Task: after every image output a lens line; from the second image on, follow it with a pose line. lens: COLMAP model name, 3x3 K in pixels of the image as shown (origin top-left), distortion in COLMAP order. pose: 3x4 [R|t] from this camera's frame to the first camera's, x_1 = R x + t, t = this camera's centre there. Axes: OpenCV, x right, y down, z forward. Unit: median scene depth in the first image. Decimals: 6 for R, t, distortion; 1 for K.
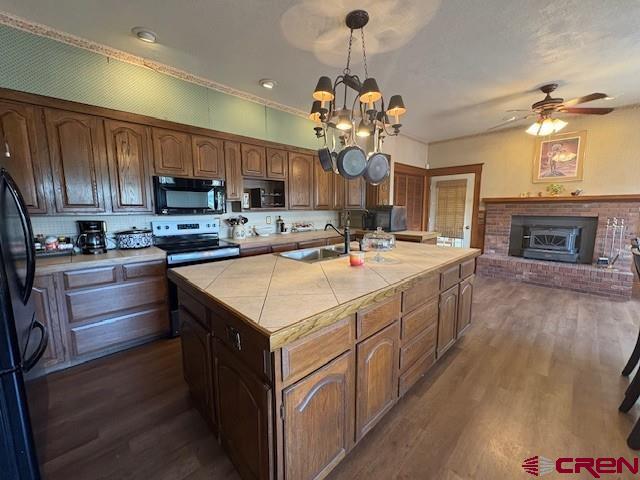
lens RADIAL K [[254.6, 0, 317.7], [0, 254.6, 238.9], [0, 0, 1]] dist [-0.000150, -0.001020]
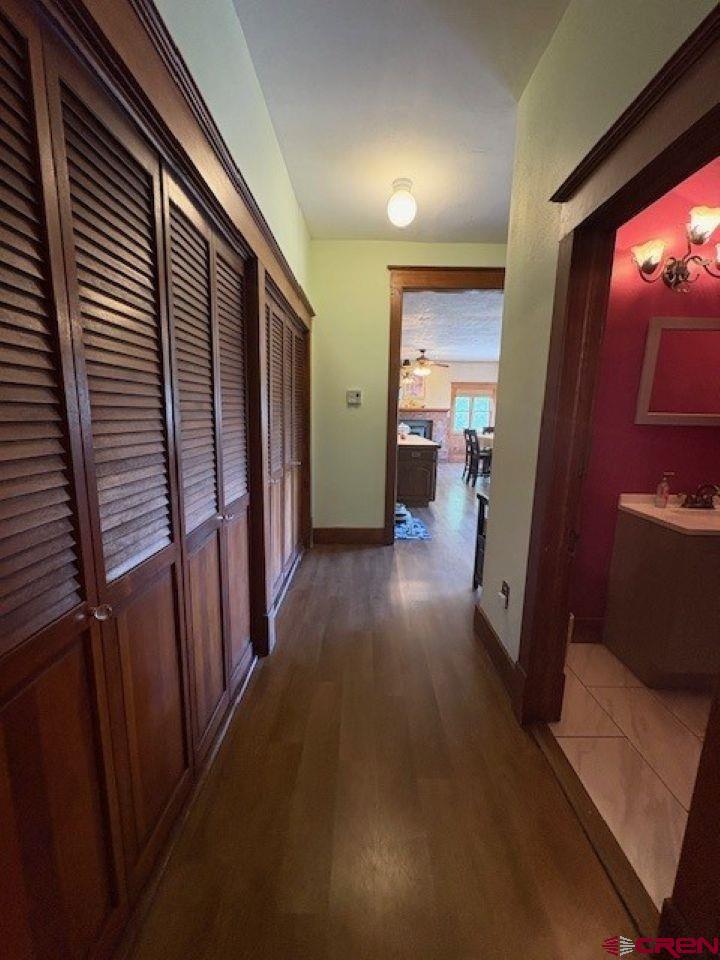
lens RADIAL K [[382.0, 0, 358.2], [0, 382.0, 479.9], [0, 0, 1]] dist [-0.000150, -0.001020]
pose [[0.691538, -0.110144, 0.713893, -1.523008], [0.078974, 0.993910, 0.076846, 0.101989], [-0.718010, 0.003237, 0.696025, -0.616539]]
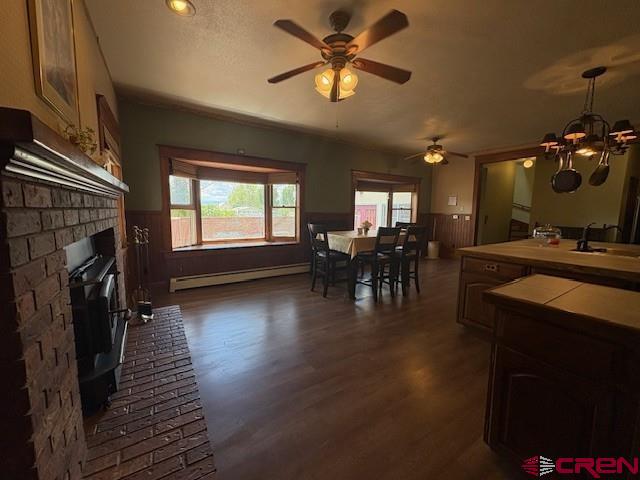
lens RADIAL K [[254.6, 0, 319.0], [0, 254.6, 239.6], [0, 0, 1]] dist [-0.000150, -0.001020]
pose [[-0.978723, -0.021377, 0.204070, 0.778234], [0.027096, 0.972383, 0.231811, -0.213805], [-0.203389, 0.232408, -0.951115, 1.684551]]
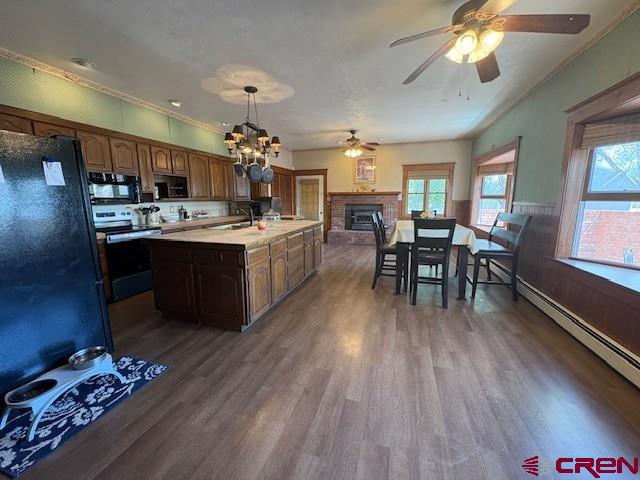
lens RADIAL K [[254.6, 0, 319.1], [0, 254.6, 239.0], [0, 0, 1]] dist [-0.000150, -0.001020]
pose [[0.877947, -0.075536, 0.472762, -0.203598], [0.061123, 0.997079, 0.045799, 0.065738], [-0.474841, -0.011312, 0.879999, -0.464771]]
